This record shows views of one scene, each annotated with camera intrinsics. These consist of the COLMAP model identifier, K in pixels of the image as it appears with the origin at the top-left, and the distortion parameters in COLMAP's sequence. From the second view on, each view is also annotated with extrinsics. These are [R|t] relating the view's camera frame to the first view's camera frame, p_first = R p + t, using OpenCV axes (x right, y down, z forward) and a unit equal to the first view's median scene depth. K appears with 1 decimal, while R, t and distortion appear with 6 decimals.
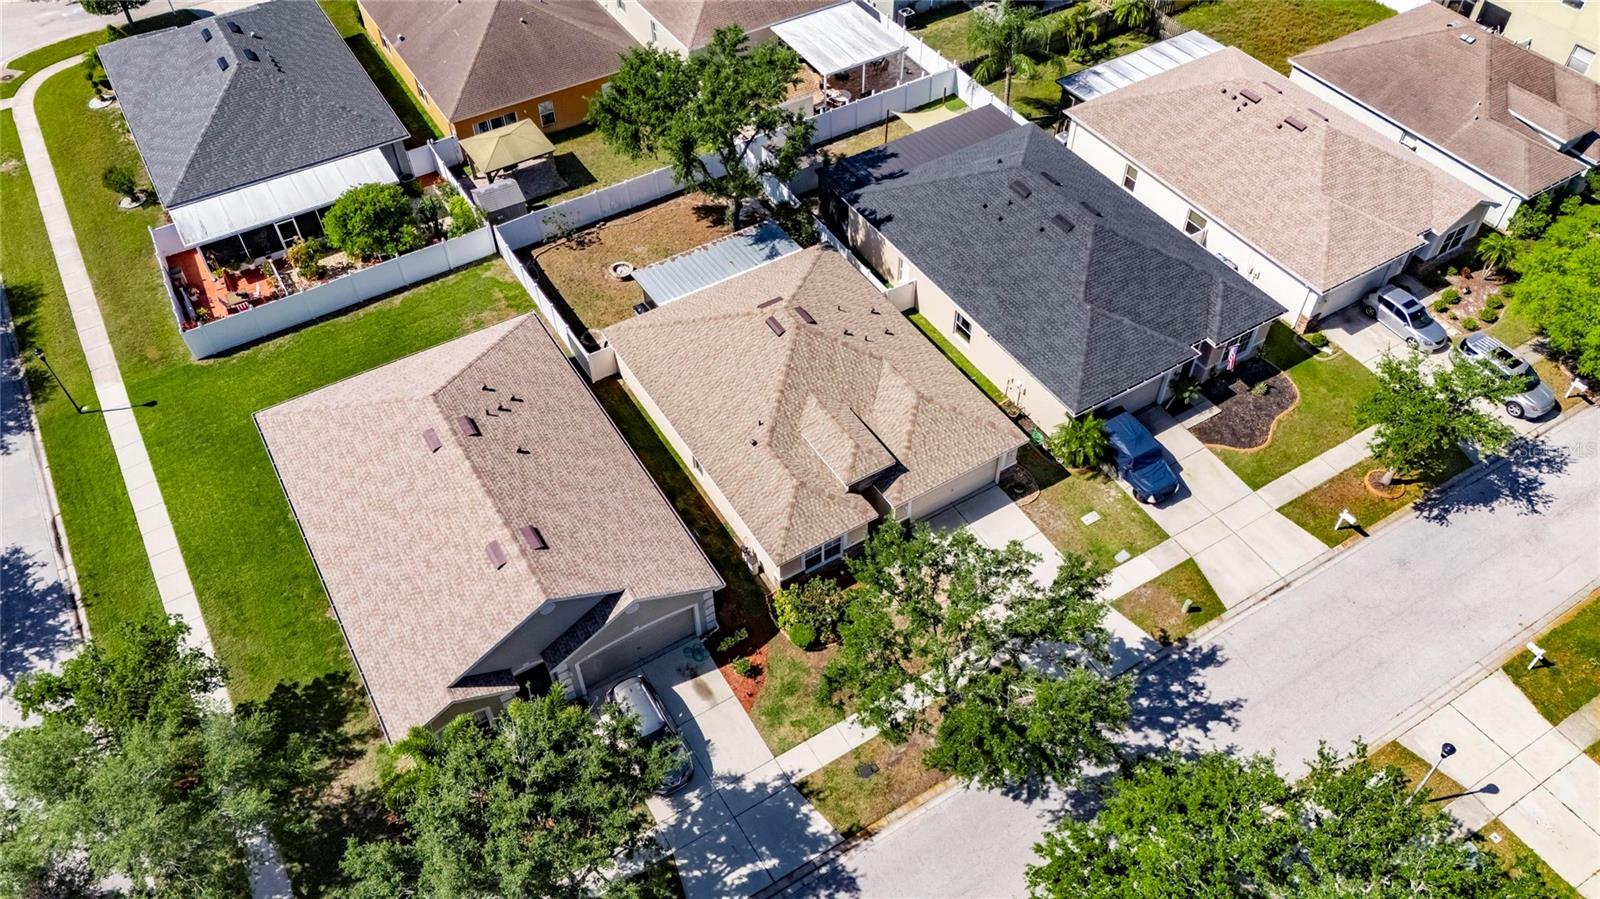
lens RADIAL K [[1163.6, 0, 802.5], [0, 1163.6, 453.3], [0, 0, 1]] dist [0.066128, -0.055524]
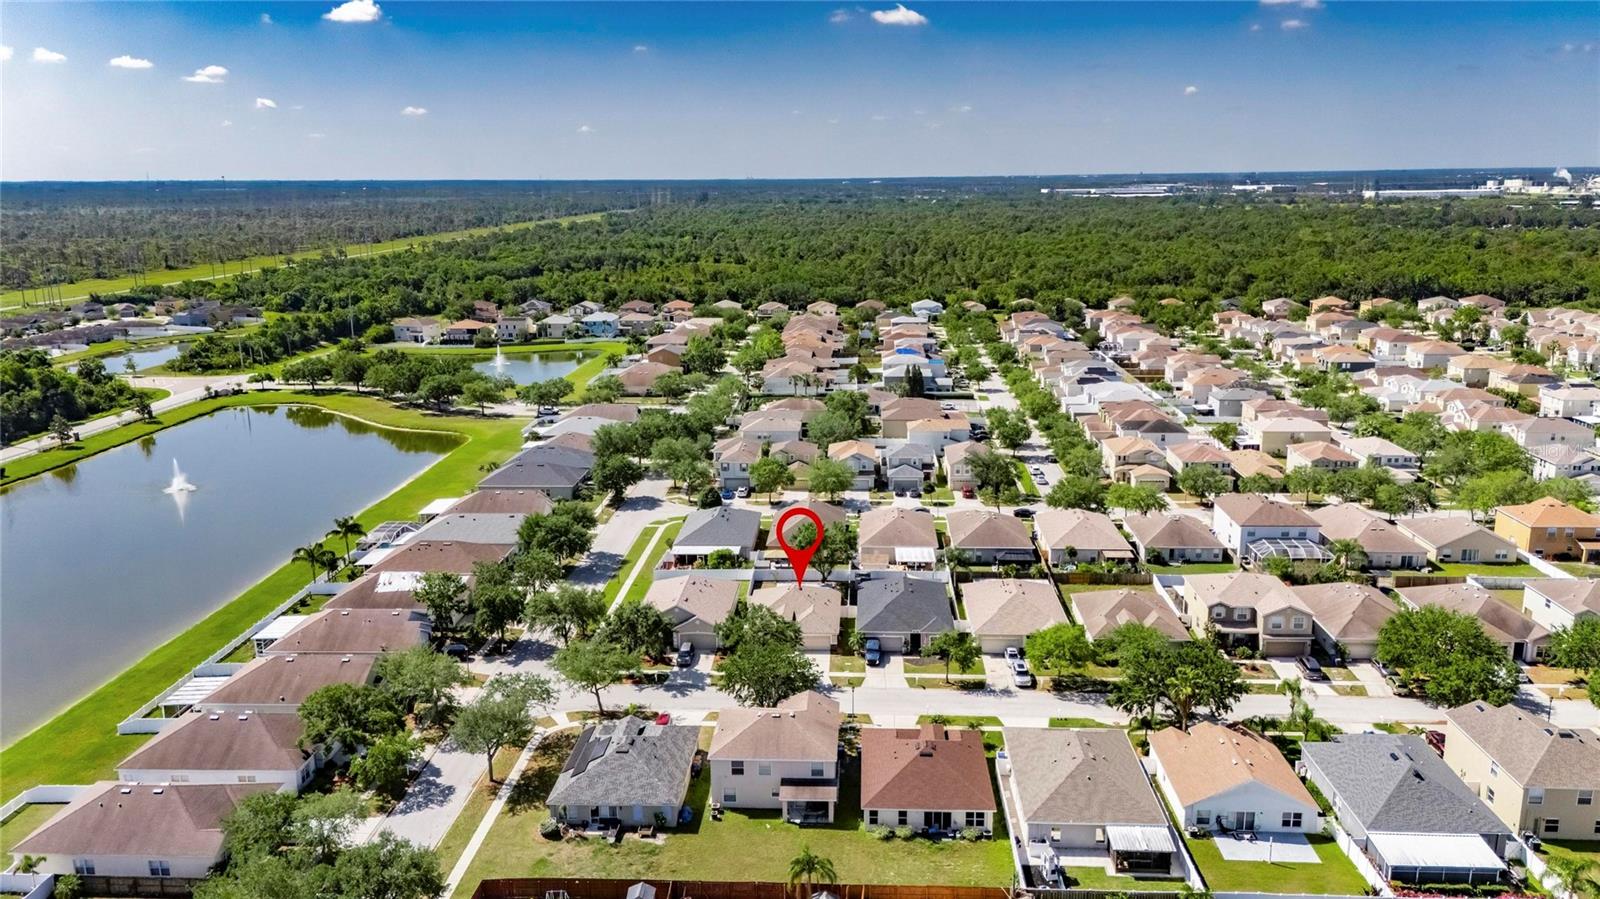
lens RADIAL K [[1155.3, 0, 800.0], [0, 1155.3, 449.5], [0, 0, 1]] dist [0.104080, -0.140679]
pose [[0.821762, 0.128954, -0.555047, 1.566565], [-0.421136, 0.793608, -0.439125, 0.885883], [0.383863, 0.594607, 0.706464, -1.324755]]
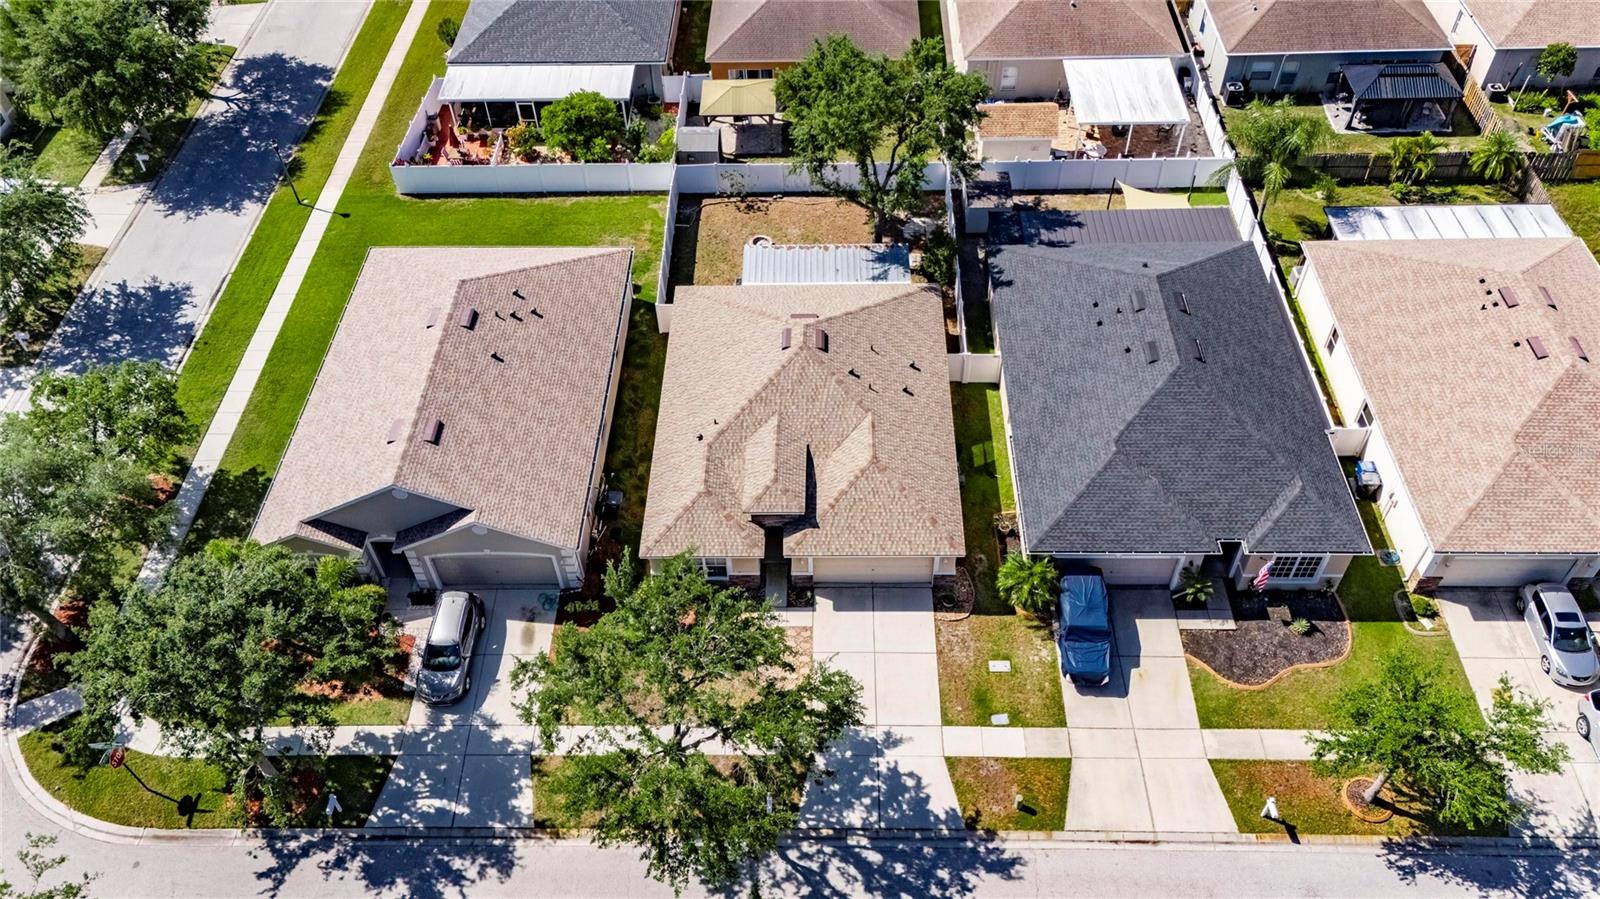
lens RADIAL K [[1199.3, 0, 805.8], [0, 1199.3, 449.2], [0, 0, 1]] dist [0.070485, -0.065446]
pose [[0.844364, 0.388436, -0.369009, 0.362859], [-0.388619, 0.918154, 0.077256, -0.099569], [0.368816, 0.078172, 0.926209, 0.082803]]
